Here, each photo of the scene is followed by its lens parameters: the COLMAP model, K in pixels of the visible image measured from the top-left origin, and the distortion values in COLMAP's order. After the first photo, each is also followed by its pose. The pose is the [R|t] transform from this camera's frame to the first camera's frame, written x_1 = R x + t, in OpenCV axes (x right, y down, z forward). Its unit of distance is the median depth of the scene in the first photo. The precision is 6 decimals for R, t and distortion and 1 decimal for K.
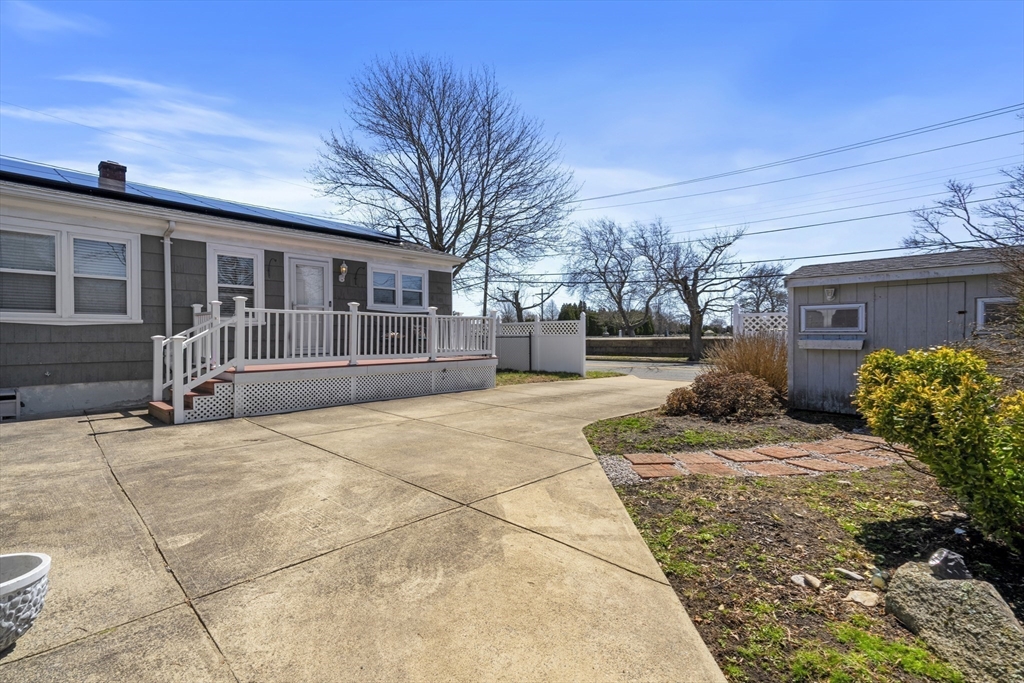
lens RADIAL K [[454.5, 0, 510.7], [0, 454.5, 339.3], [0, 0, 1]] dist [0.054709, -0.011098]
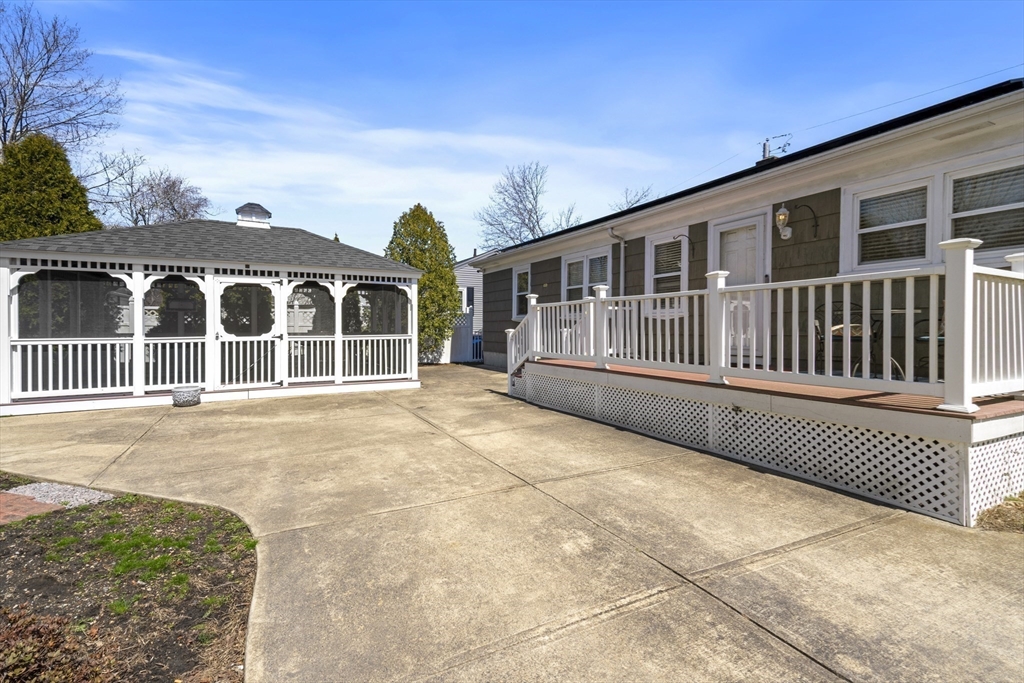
lens RADIAL K [[466.0, 0, 503.7], [0, 466.0, 325.4], [0, 0, 1]] dist [0.049803, -0.000954]
pose [[-0.329263, -0.002296, -0.944235, 0.333237], [-0.010245, 0.999947, 0.001141, -0.011085], [0.944183, 0.010049, -0.329269, 0.870176]]
